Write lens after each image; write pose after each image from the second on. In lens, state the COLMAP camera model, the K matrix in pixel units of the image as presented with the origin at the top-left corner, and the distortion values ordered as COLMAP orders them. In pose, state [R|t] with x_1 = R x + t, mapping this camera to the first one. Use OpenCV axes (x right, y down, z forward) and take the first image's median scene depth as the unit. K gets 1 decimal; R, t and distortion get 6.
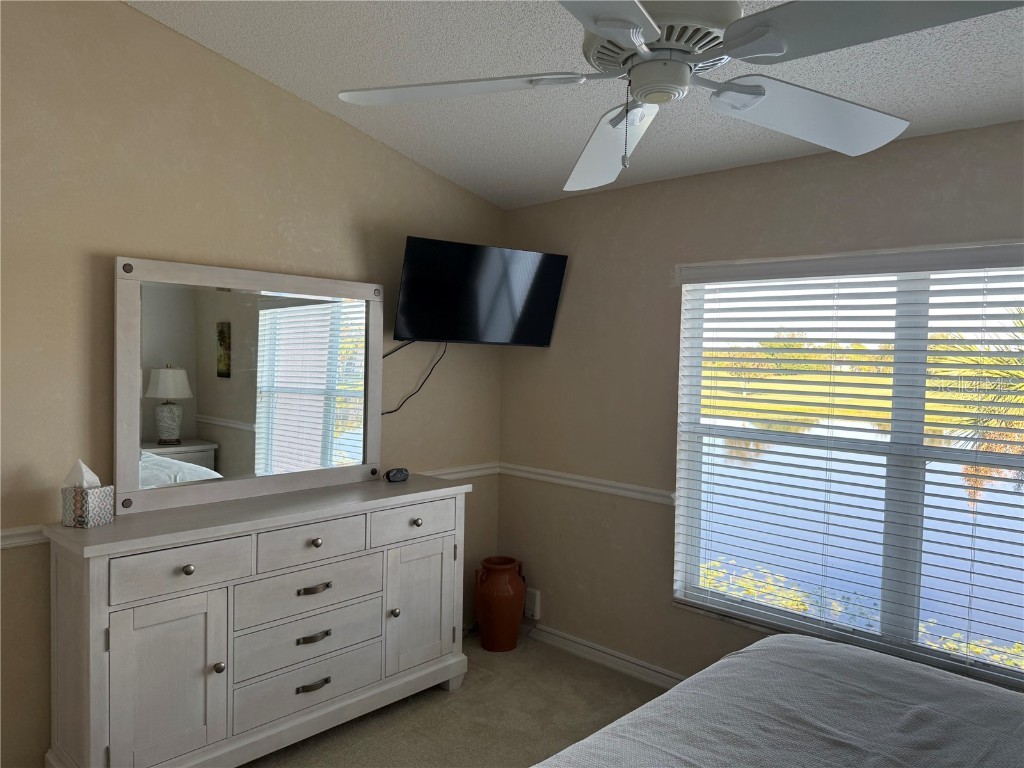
lens RADIAL K [[729.1, 0, 512.0], [0, 729.1, 384.0], [0, 0, 1]] dist [0.008467, -0.000587]
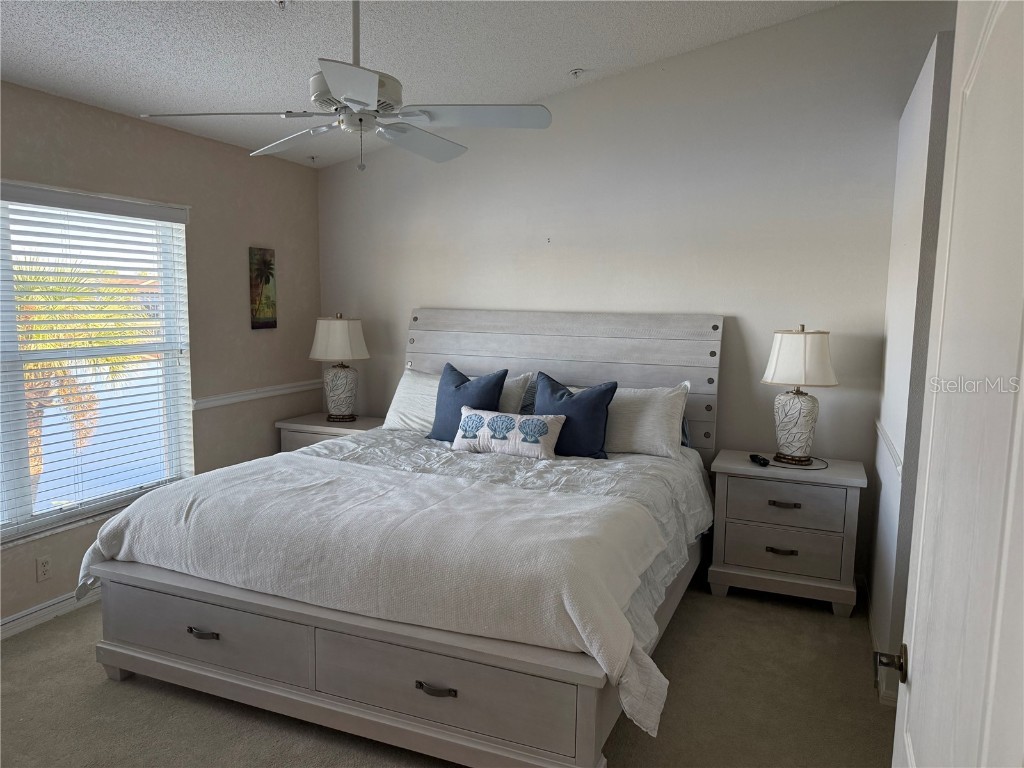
lens RADIAL K [[729.1, 0, 512.0], [0, 729.1, 384.0], [0, 0, 1]] dist [0.008467, -0.000587]
pose [[-0.342695, -0.144183, 0.928316, -1.294947], [0.019669, 0.986835, 0.160532, -0.060616], [-0.939241, 0.073273, -0.335348, 1.024728]]
